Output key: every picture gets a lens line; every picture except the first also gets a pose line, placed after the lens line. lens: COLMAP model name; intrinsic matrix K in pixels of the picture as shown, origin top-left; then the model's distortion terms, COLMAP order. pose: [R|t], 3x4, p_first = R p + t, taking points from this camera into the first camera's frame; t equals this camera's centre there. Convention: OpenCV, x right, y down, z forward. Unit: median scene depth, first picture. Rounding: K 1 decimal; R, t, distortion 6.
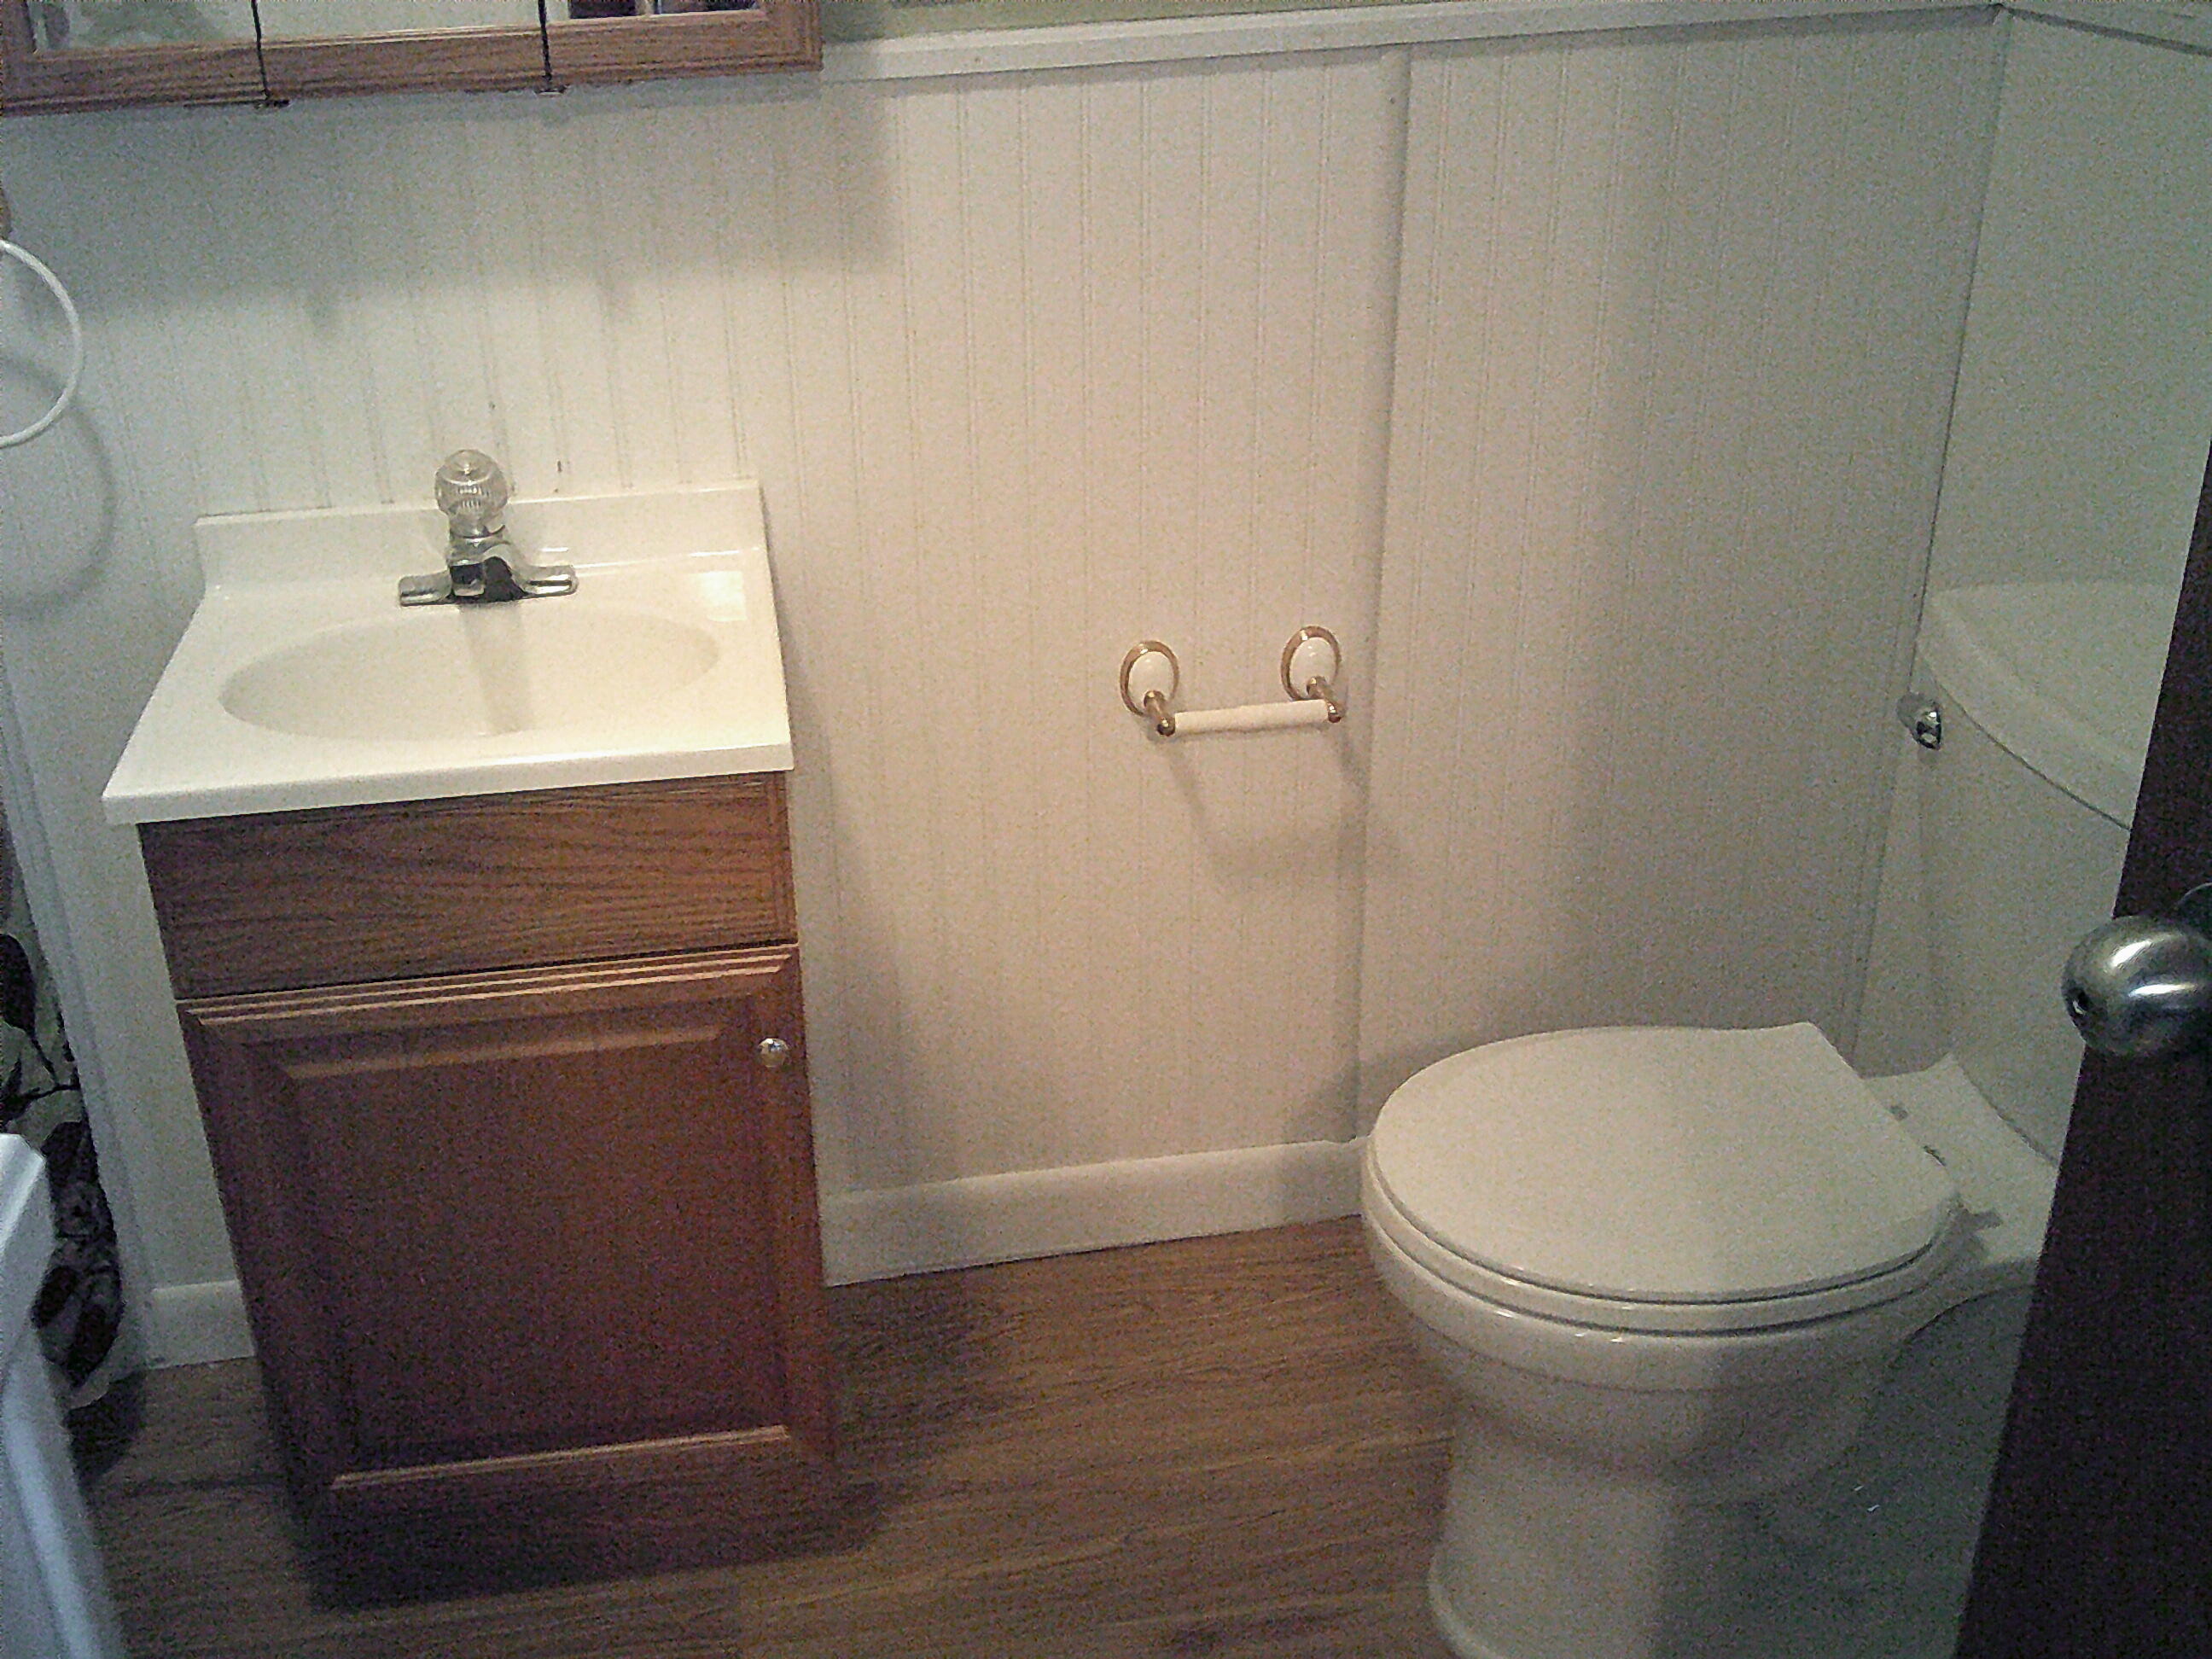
lens RADIAL K [[2452.5, 0, 1106.0], [0, 2452.5, 829.5], [0, 0, 1]] dist [0.050788, -0.215552]
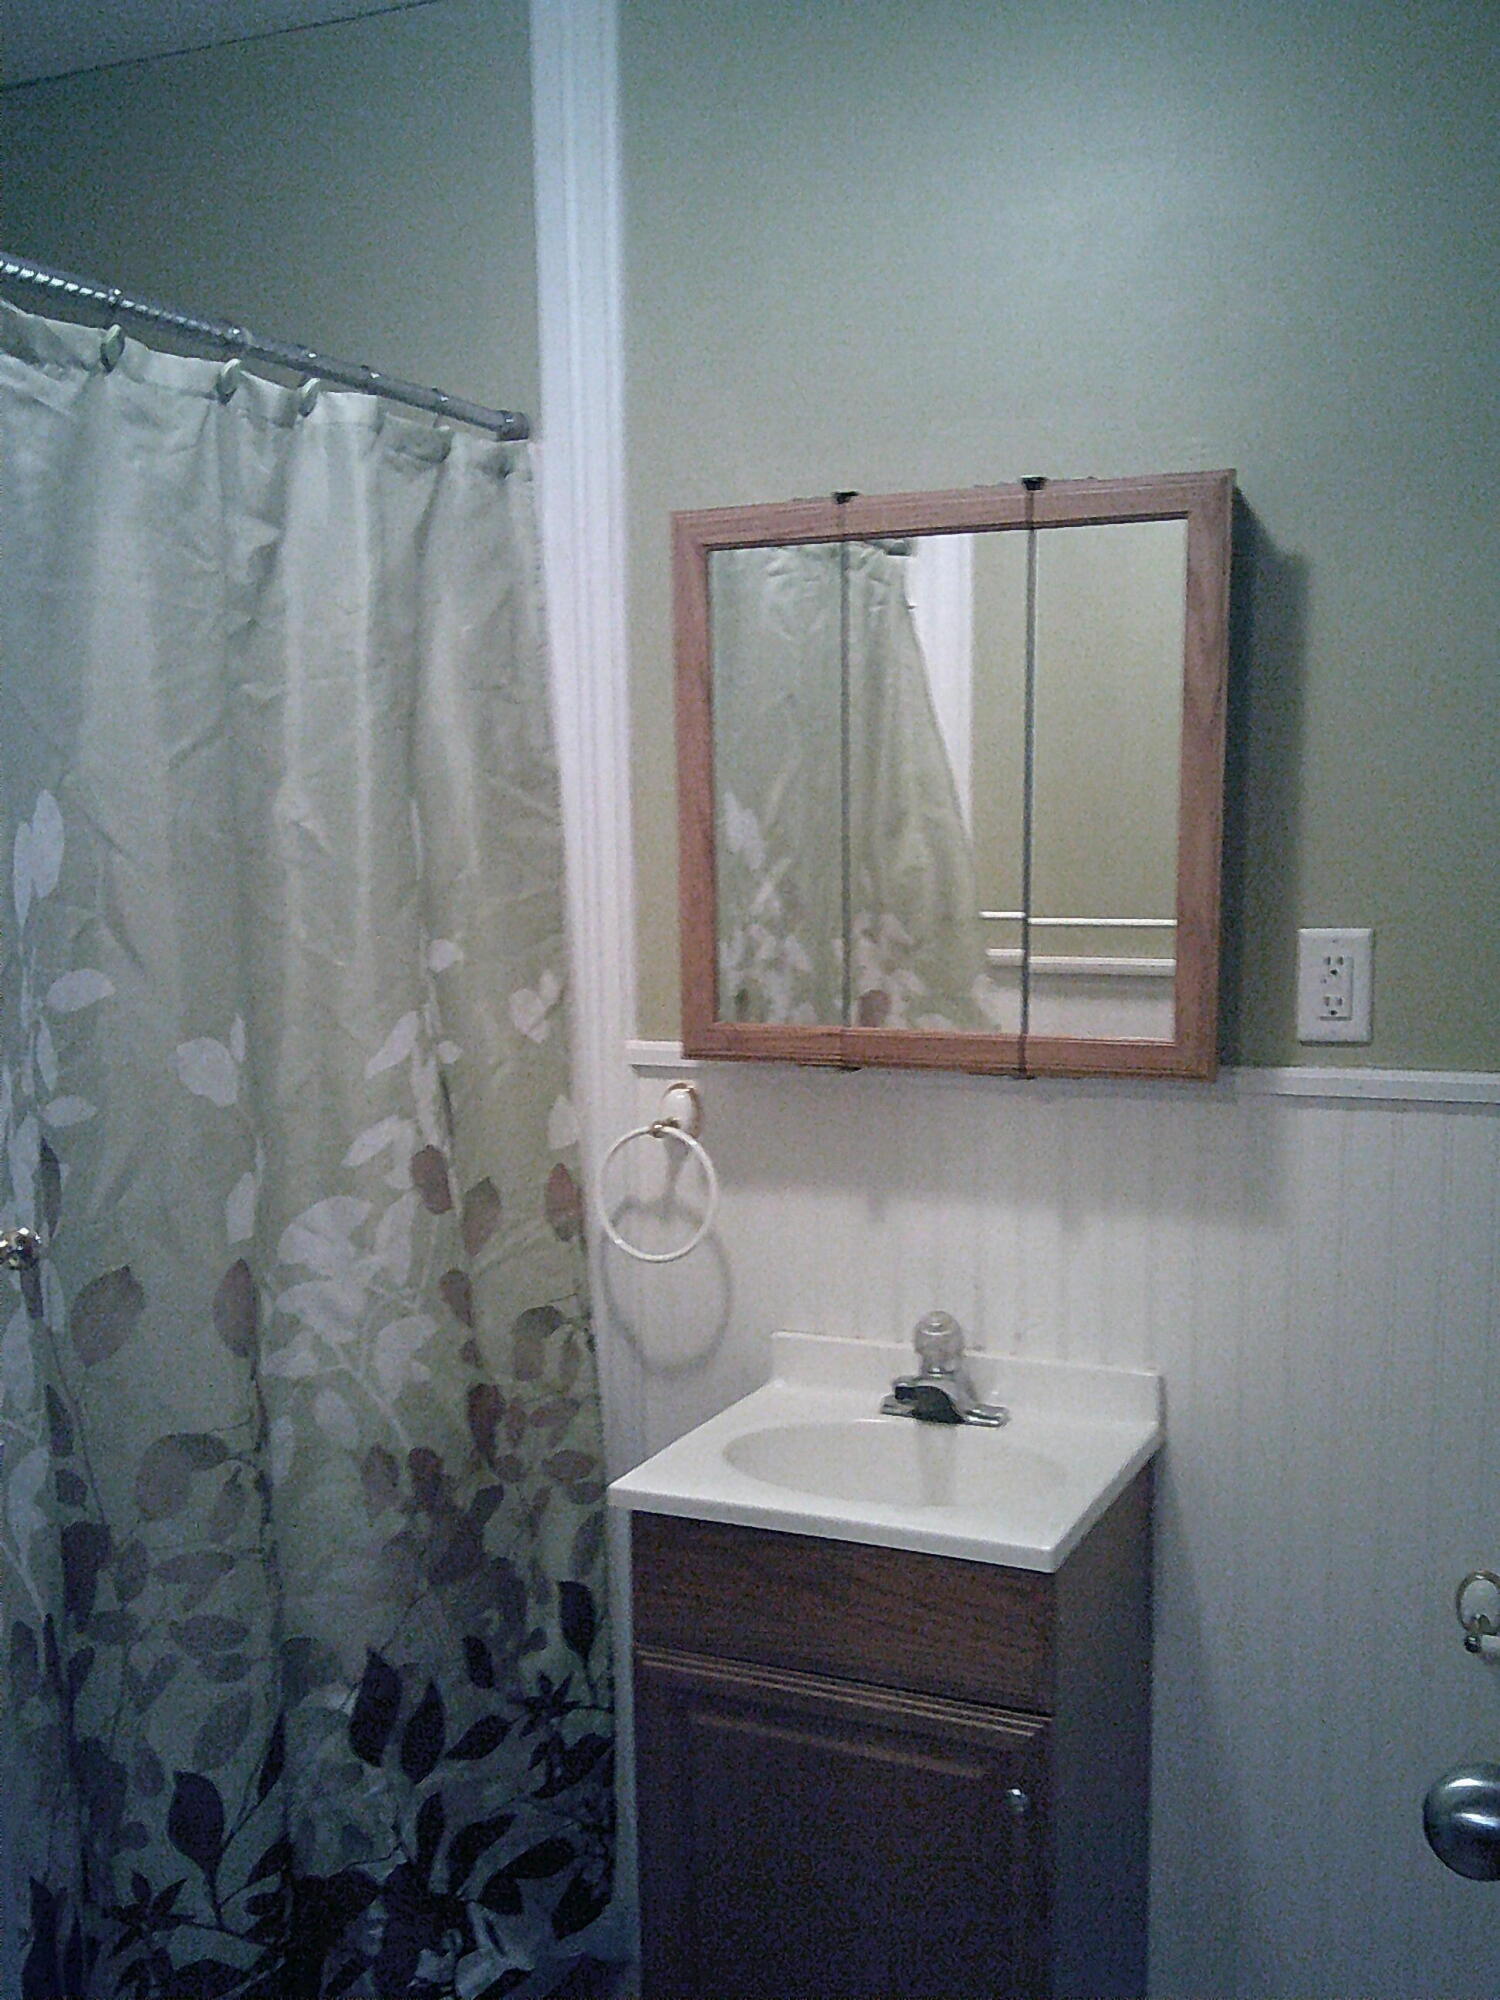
lens RADIAL K [[2003.9, 0, 750.0], [0, 2003.9, 1000.0], [0, 0, 1]] dist [0.088380, 0.004893]
pose [[0.855174, 0.070946, -0.513464, 0.230455], [-0.236840, 0.934619, -0.265320, 0.012691], [0.461069, 0.348503, 0.816064, -0.067604]]
